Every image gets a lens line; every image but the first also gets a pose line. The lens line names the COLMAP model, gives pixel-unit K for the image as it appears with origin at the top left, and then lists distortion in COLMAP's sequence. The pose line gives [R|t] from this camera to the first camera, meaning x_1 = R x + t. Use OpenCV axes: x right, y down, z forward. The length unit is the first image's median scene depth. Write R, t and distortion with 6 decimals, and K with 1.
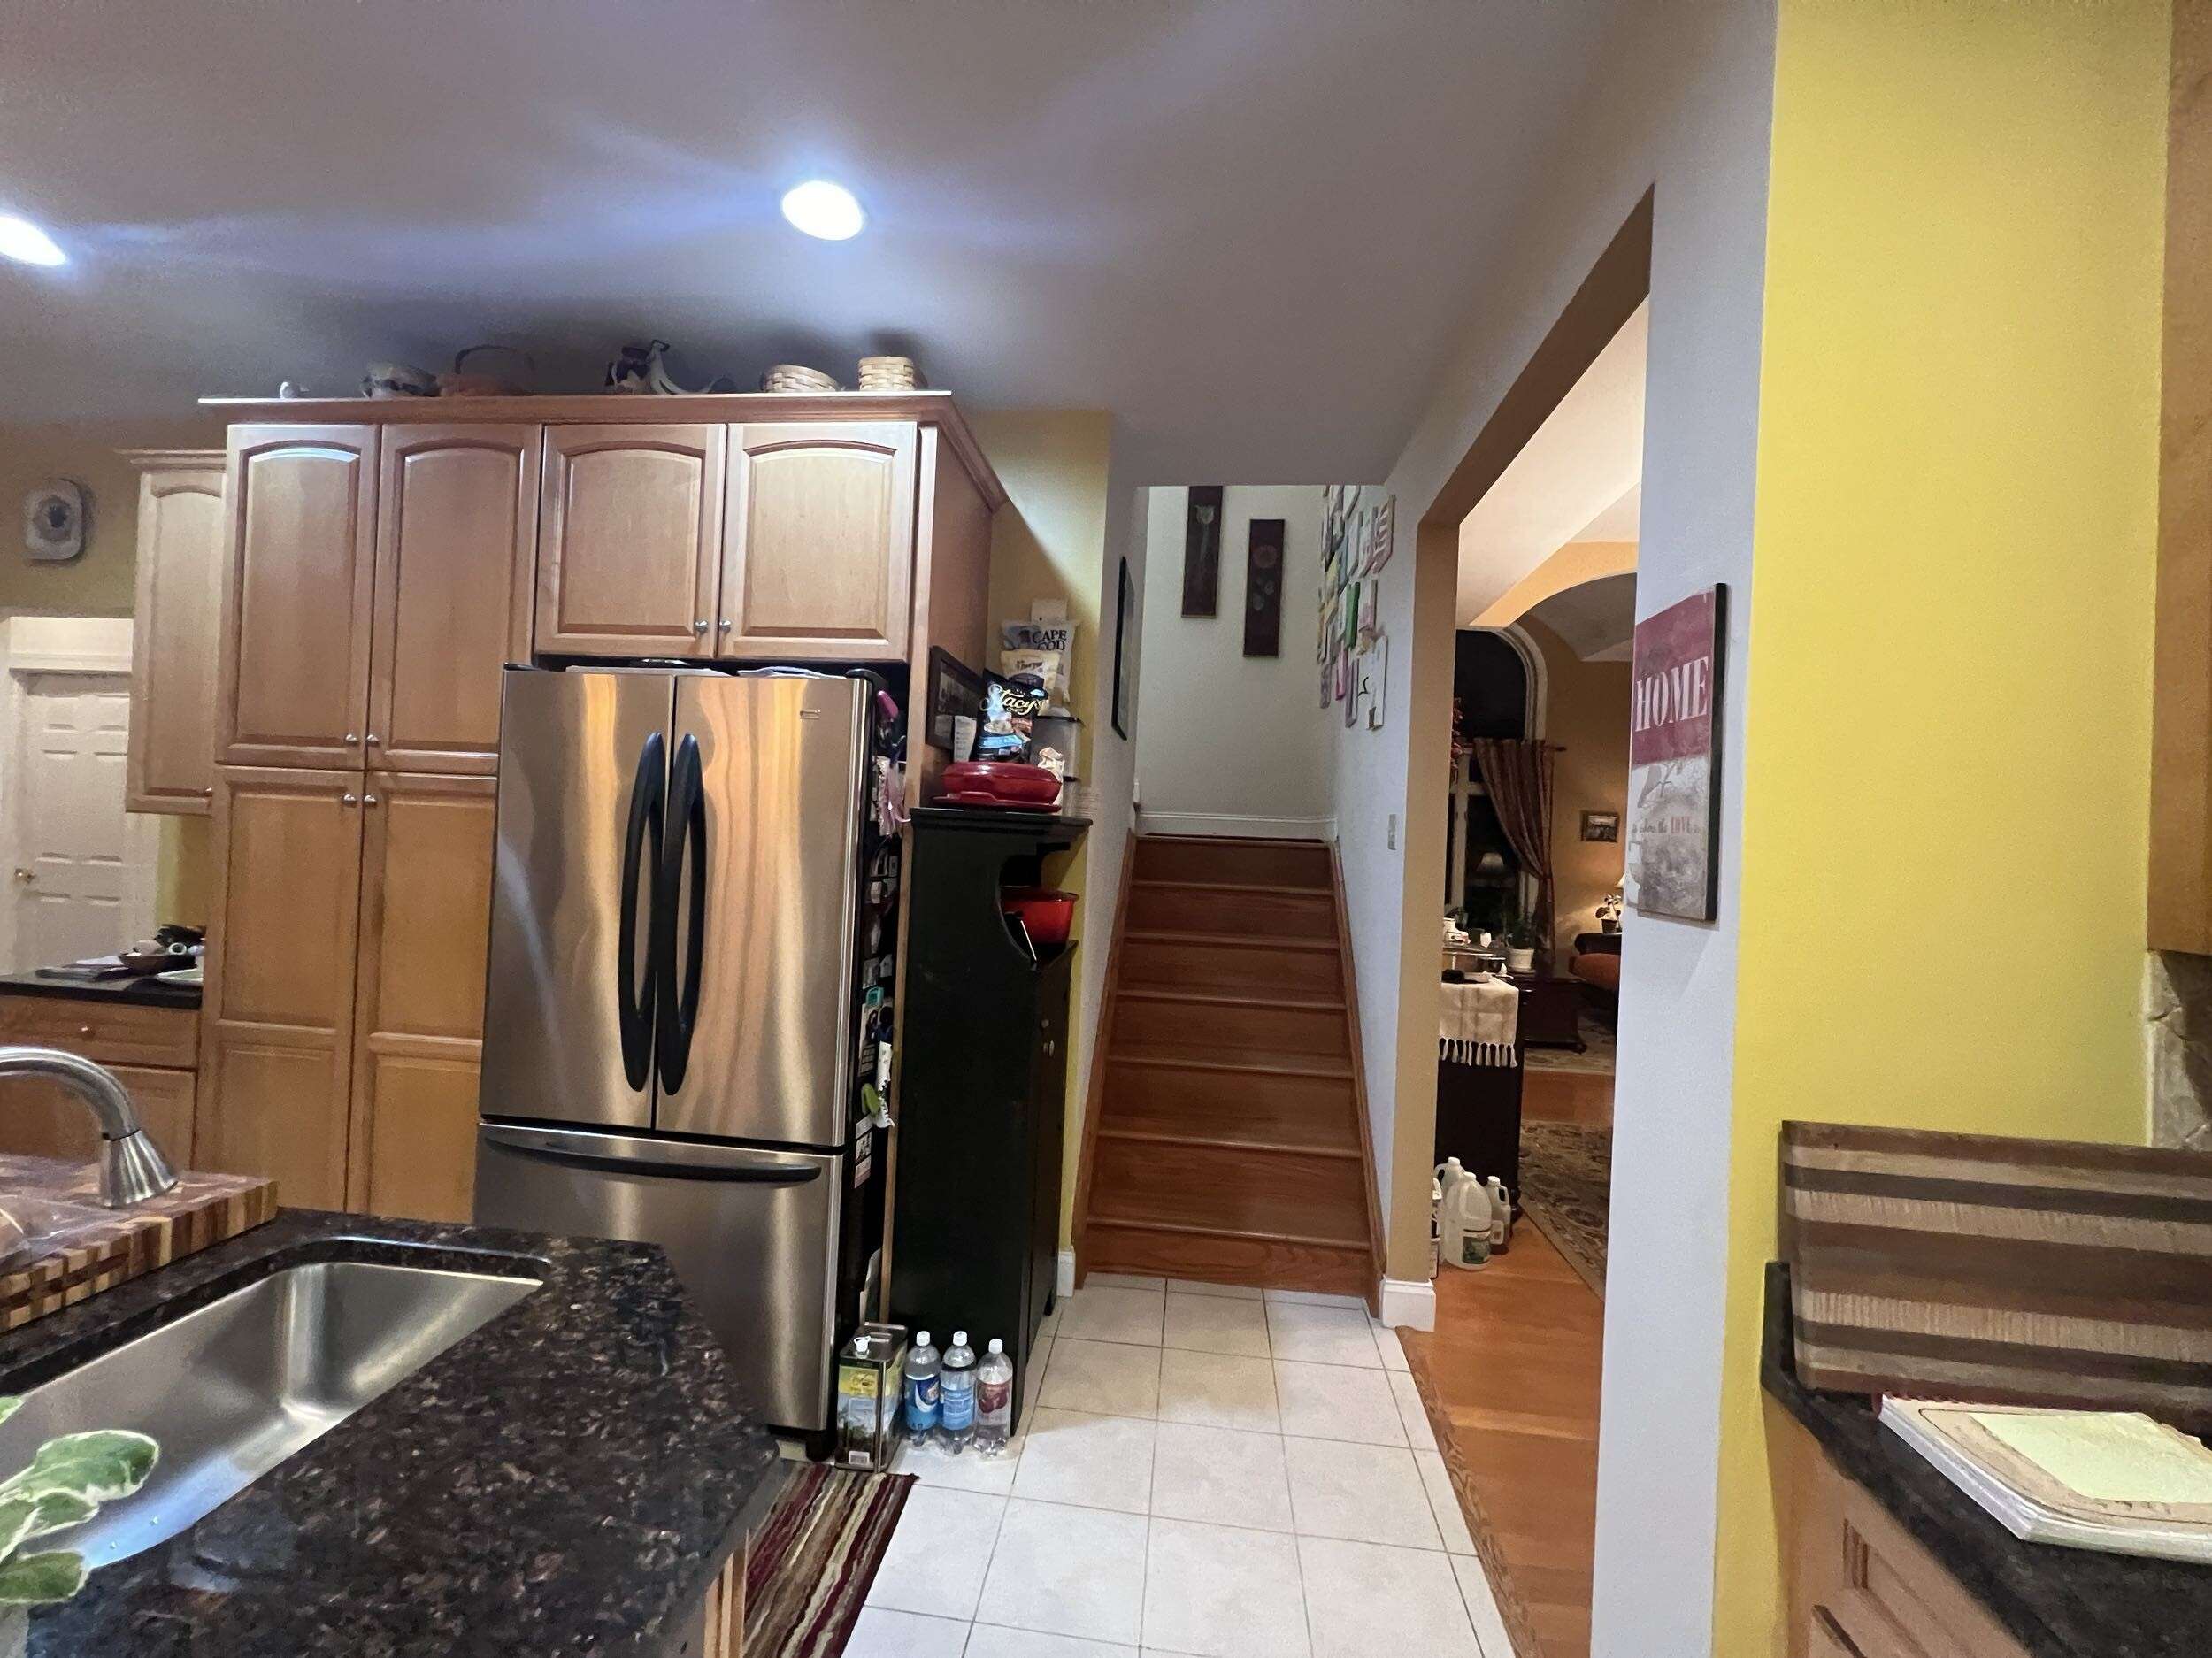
lens RADIAL K [[885.4, 0, 1104.9], [0, 885.4, 830.1], [0, 0, 1]] dist [-0.001416, 0.000025]
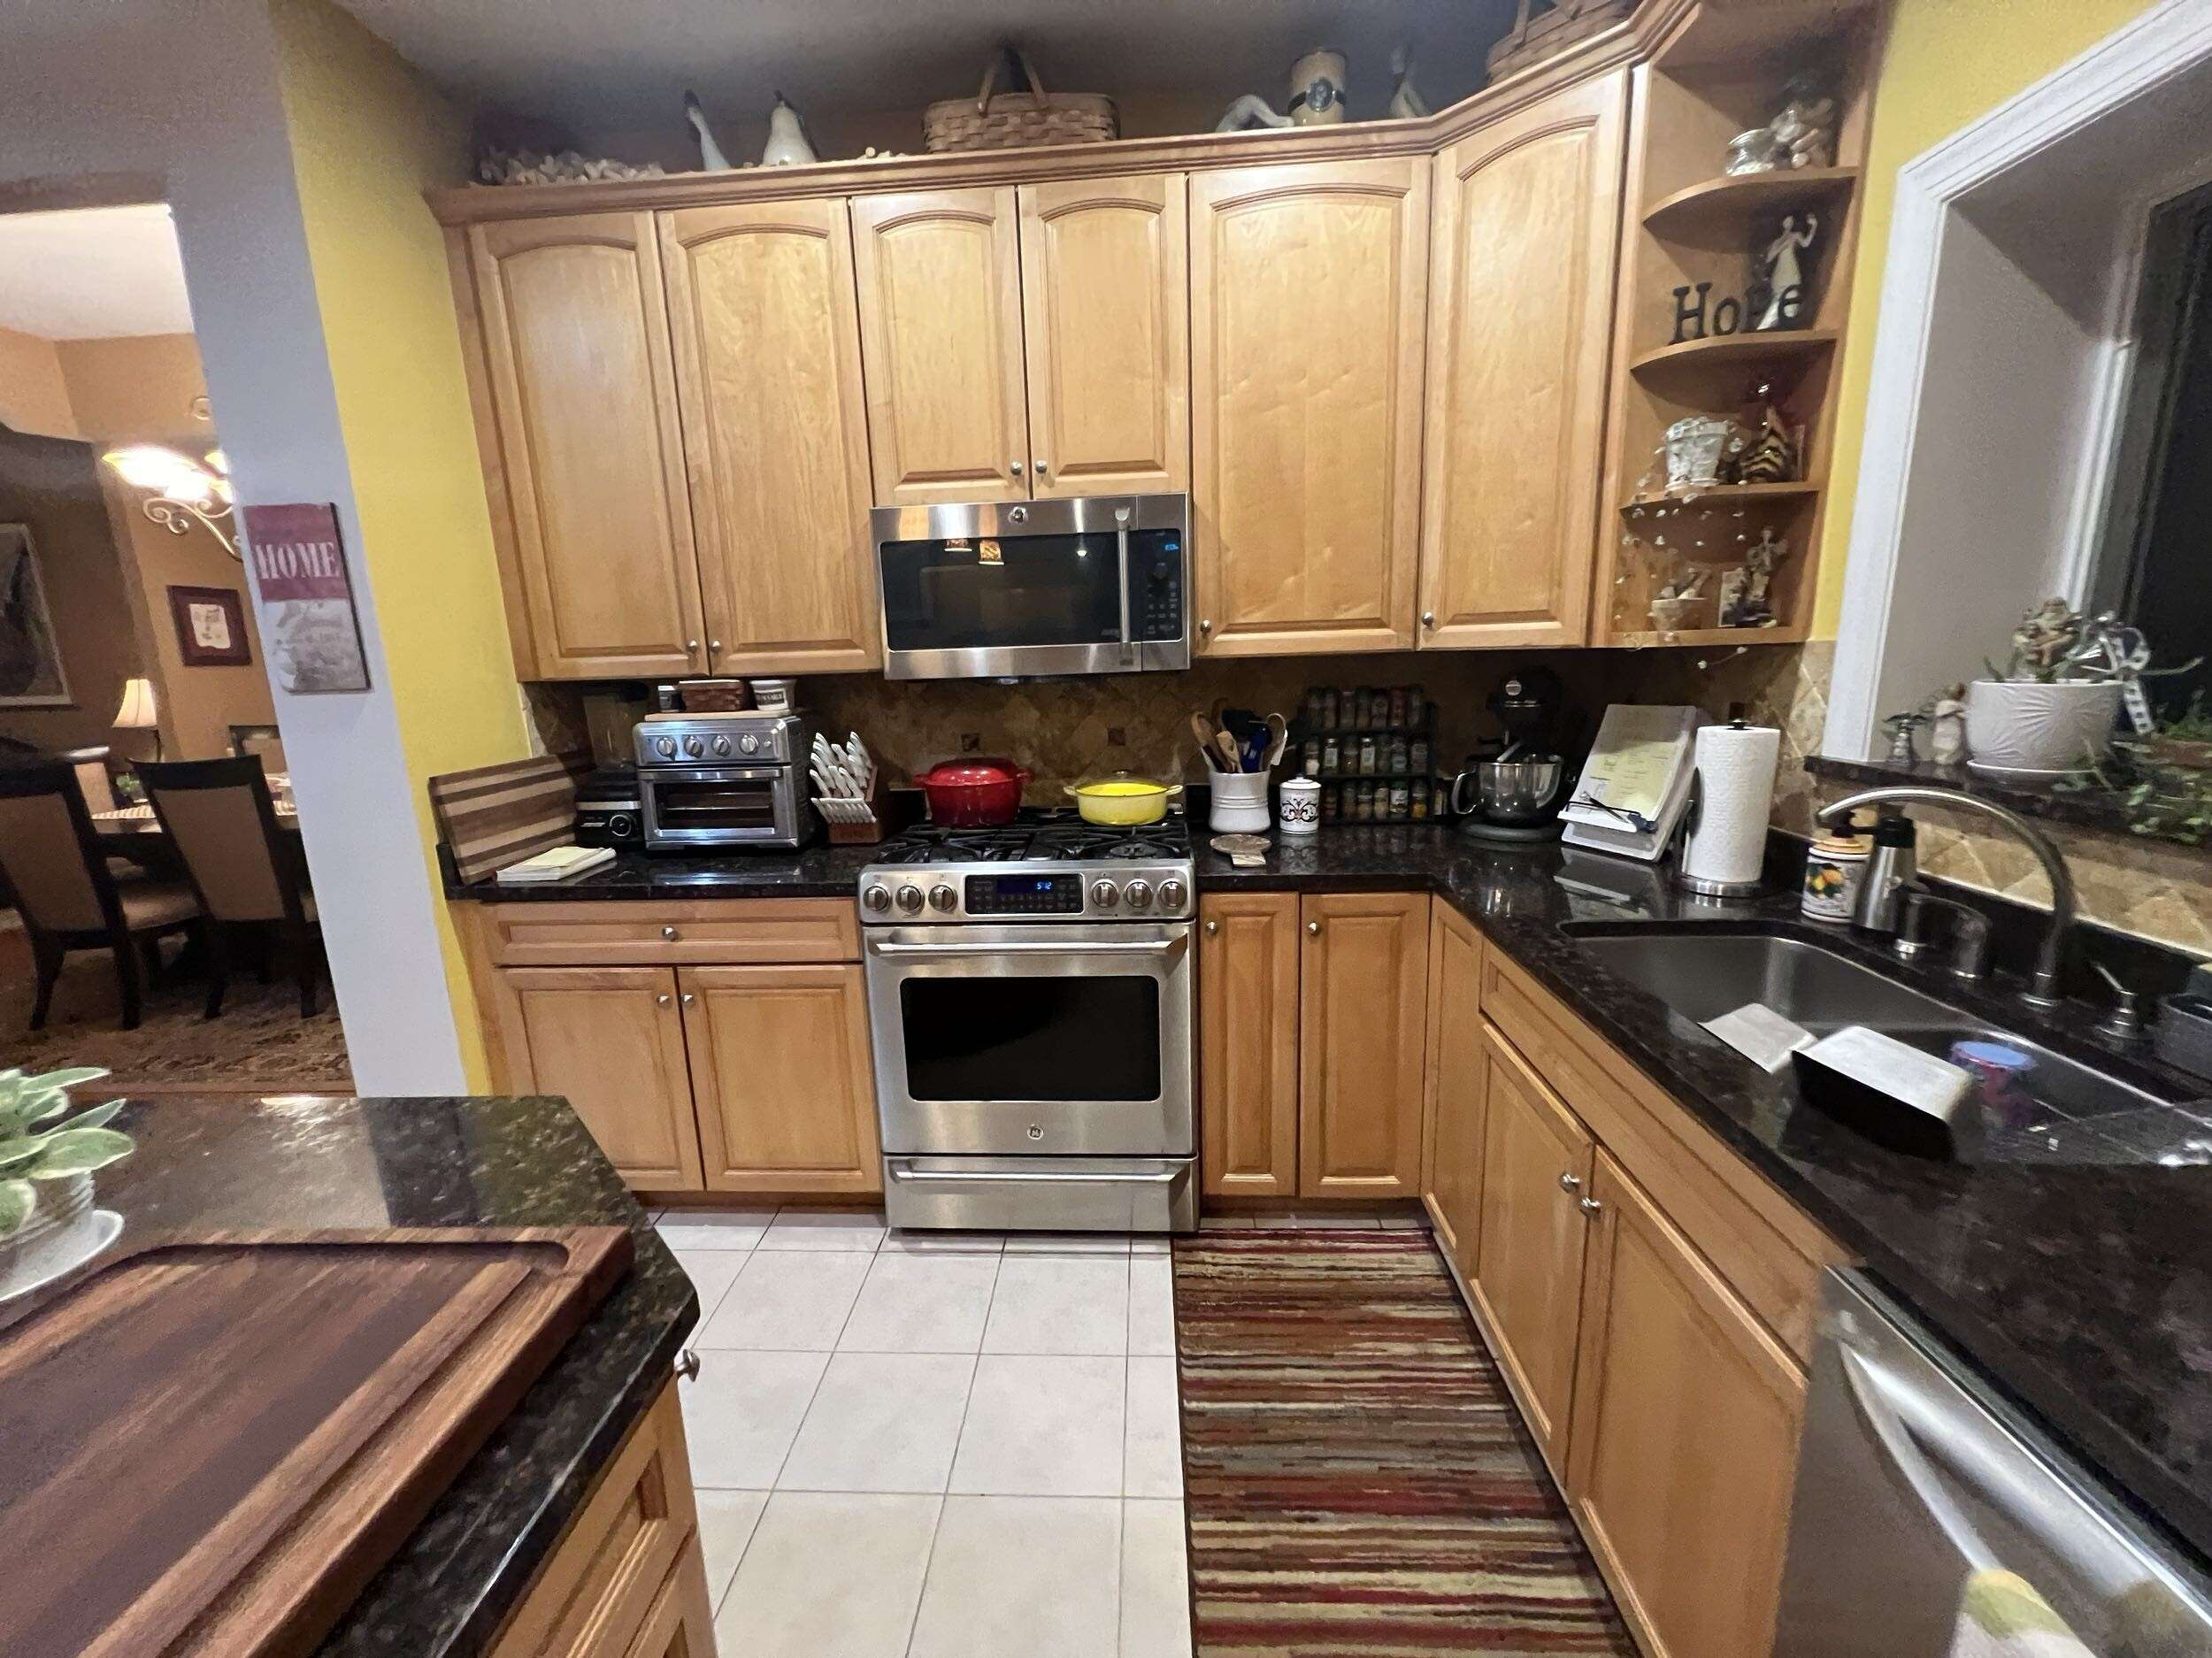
lens RADIAL K [[885.4, 0, 1100.3], [0, 885.4, 833.2], [0, 0, 1]] dist [-0.001416, 0.000025]
pose [[-0.065623, -0.242851, 0.967842, -0.600981], [0.023919, 0.969271, 0.244831, -0.011046], [-0.997558, 0.039216, -0.057798, -0.204366]]
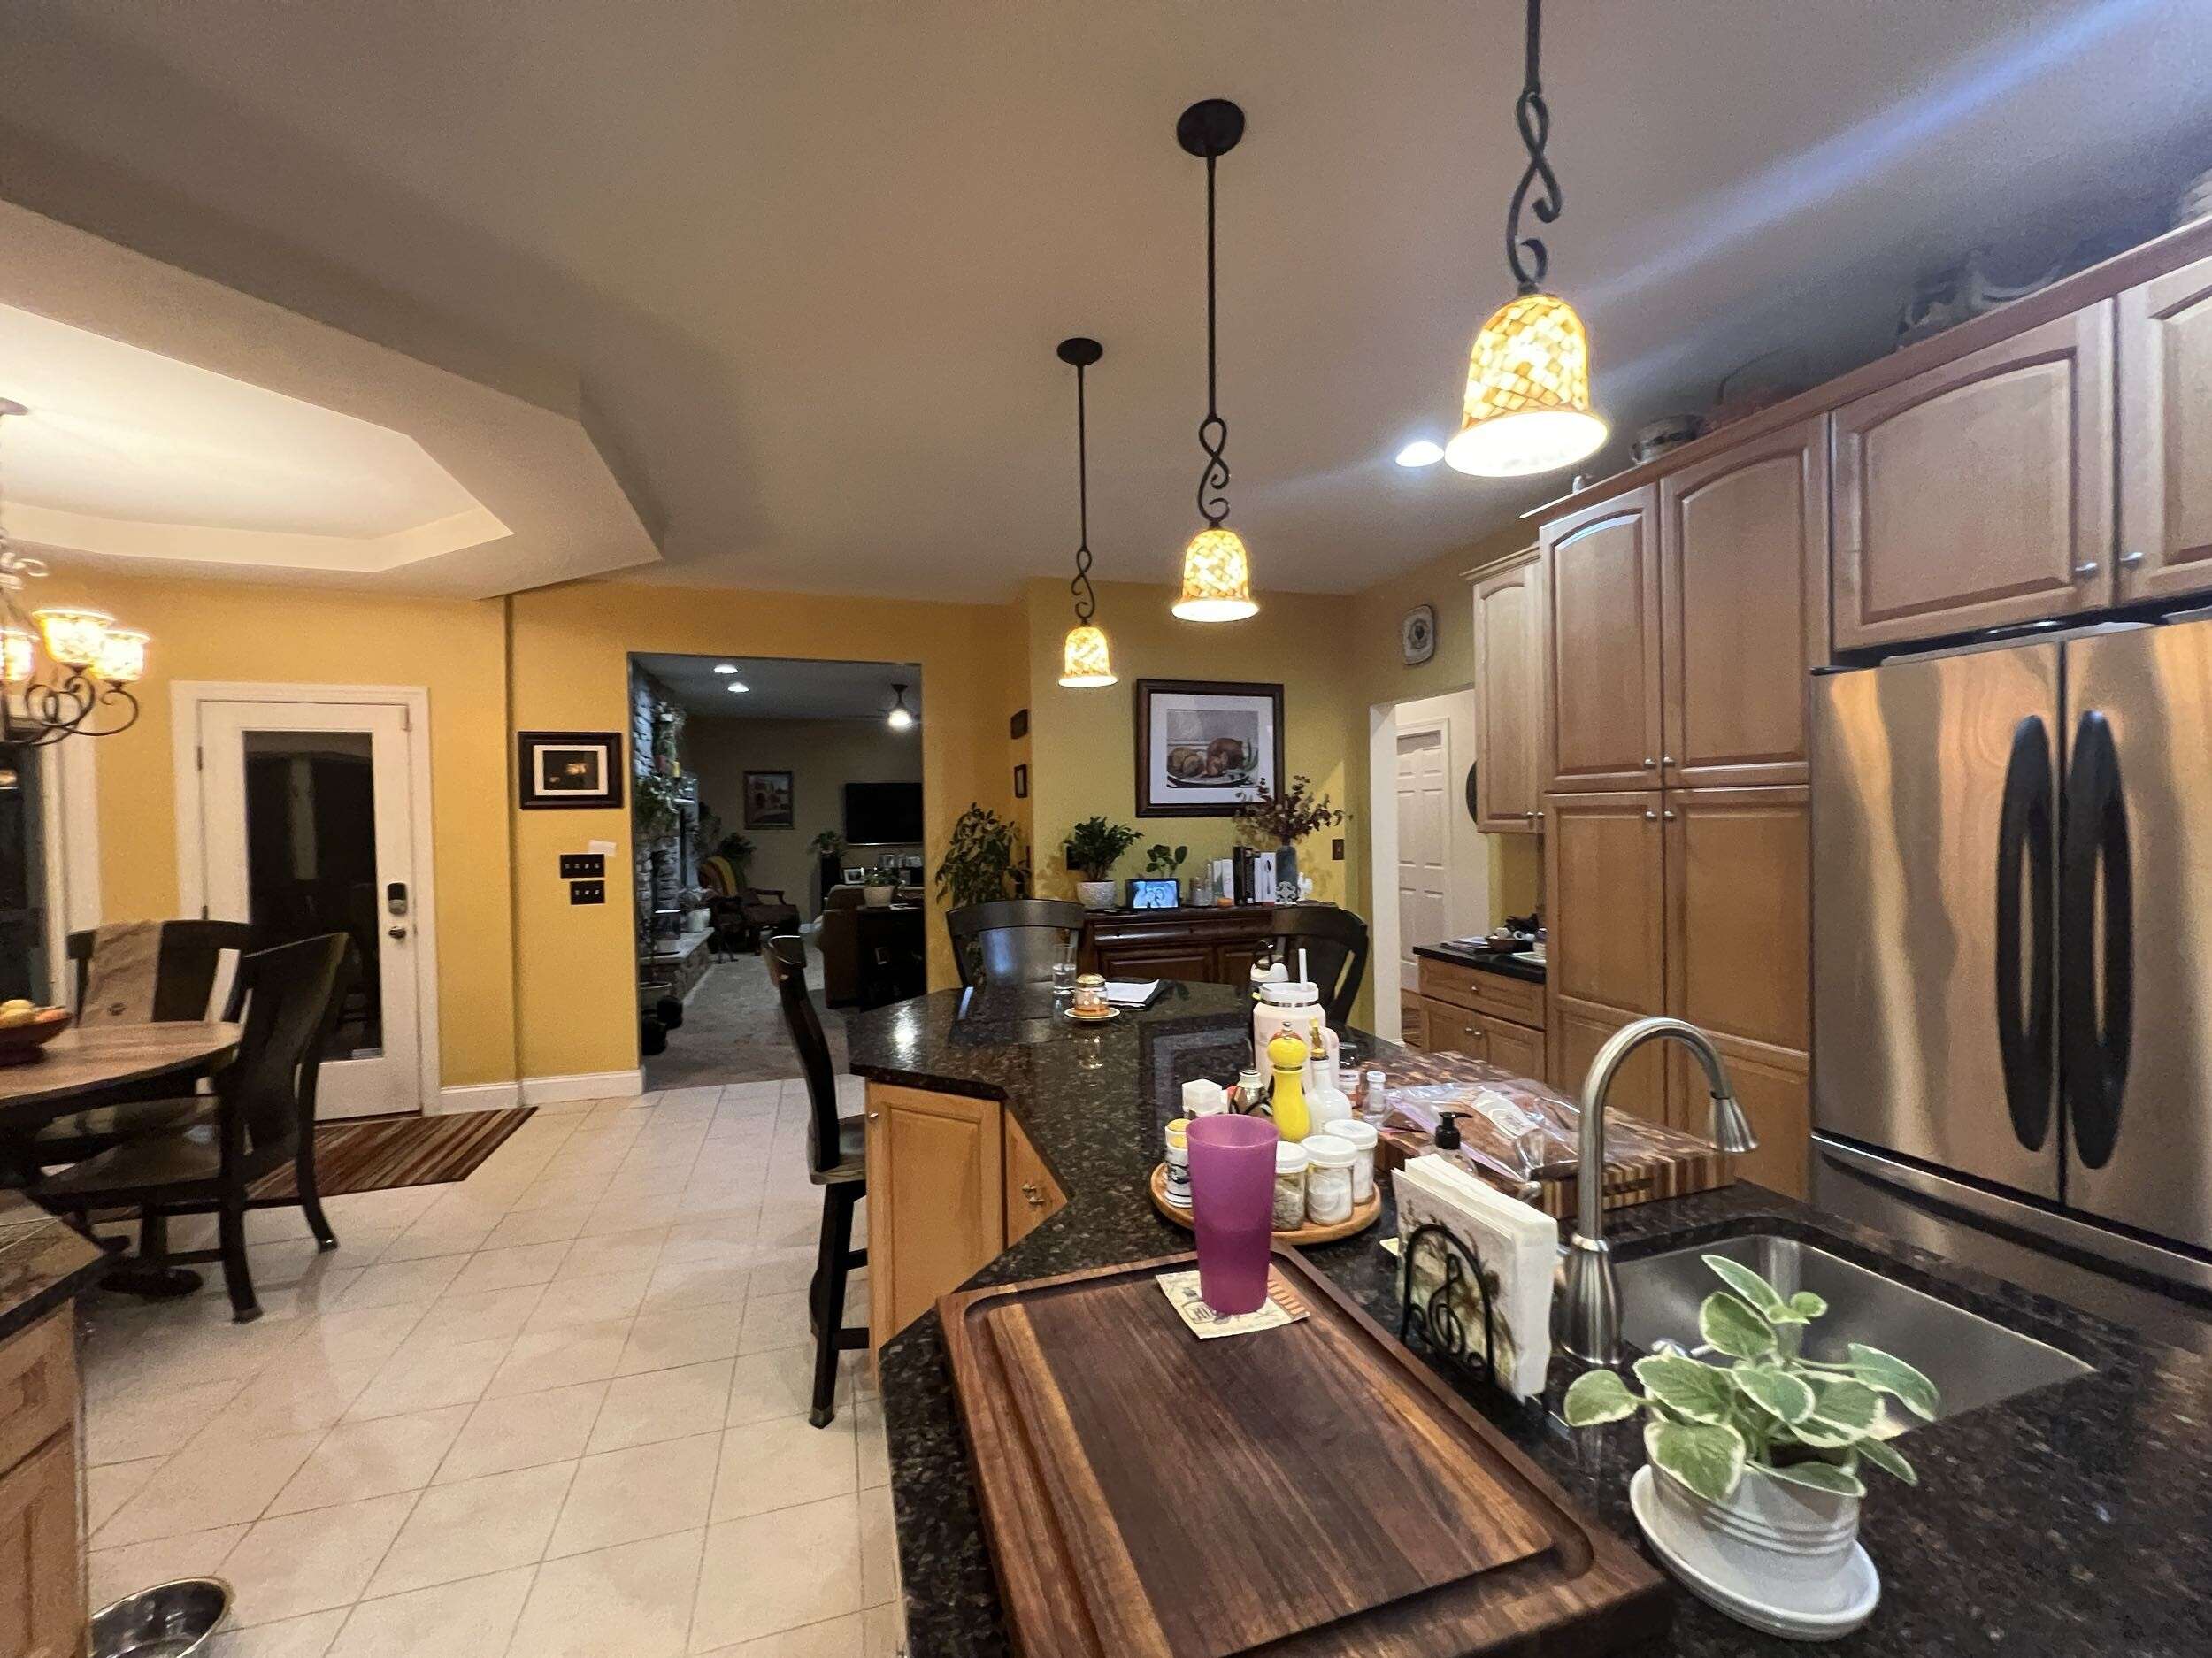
lens RADIAL K [[885.4, 0, 1098.0], [0, 885.4, 826.8], [0, 0, 1]] dist [-0.001416, 0.000025]
pose [[0.392755, -0.041269, -0.918717, -0.088416], [0.036828, 0.998897, -0.029127, -0.013515], [0.918906, -0.022394, 0.393841, -0.107274]]
